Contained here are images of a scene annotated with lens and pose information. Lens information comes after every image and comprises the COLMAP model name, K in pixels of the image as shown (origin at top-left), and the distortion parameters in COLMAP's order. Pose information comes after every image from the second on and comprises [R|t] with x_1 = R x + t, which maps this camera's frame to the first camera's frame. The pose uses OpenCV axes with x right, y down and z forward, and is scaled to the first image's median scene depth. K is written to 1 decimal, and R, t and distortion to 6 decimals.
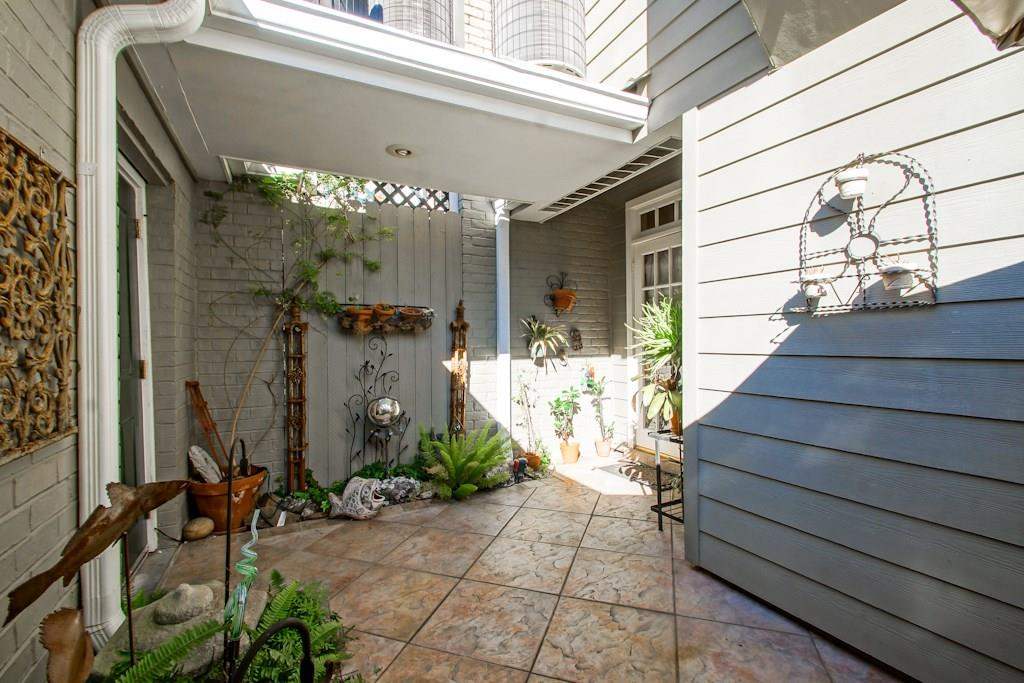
lens RADIAL K [[462.0, 0, 511.3], [0, 462.0, 344.5], [0, 0, 1]] dist [0.005874, -0.003281]
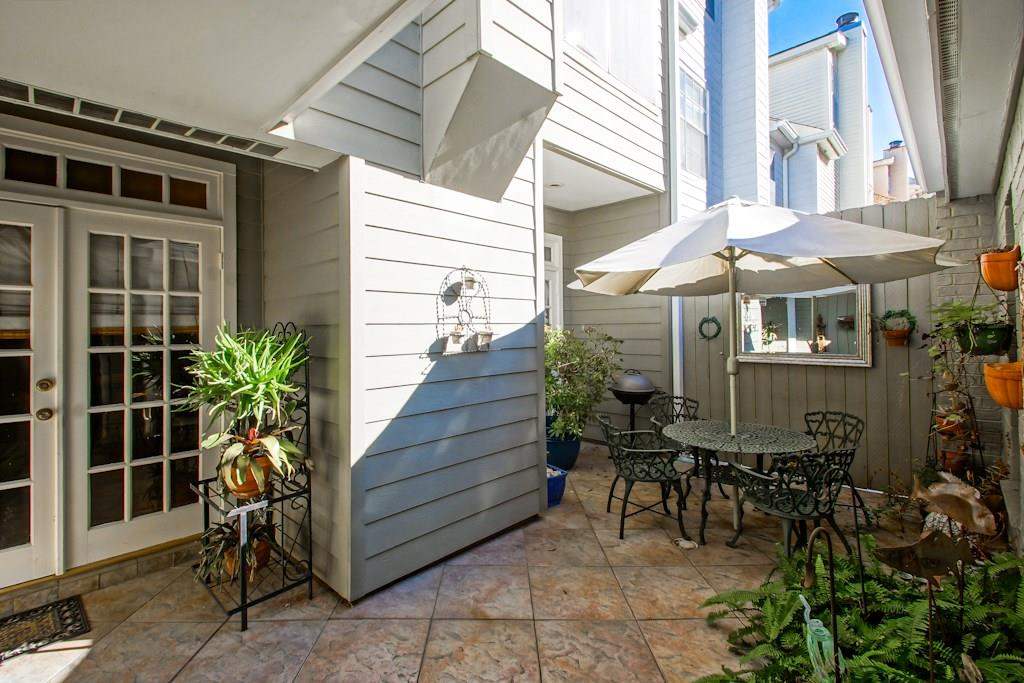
lens RADIAL K [[462.0, 0, 499.8], [0, 462.0, 323.0], [0, 0, 1]] dist [0.005874, -0.003281]
pose [[-0.332372, 0.024964, 0.942818, -0.846032], [0.019564, 0.999617, -0.019571, -0.130389], [-0.942945, 0.011940, -0.332734, 1.280370]]
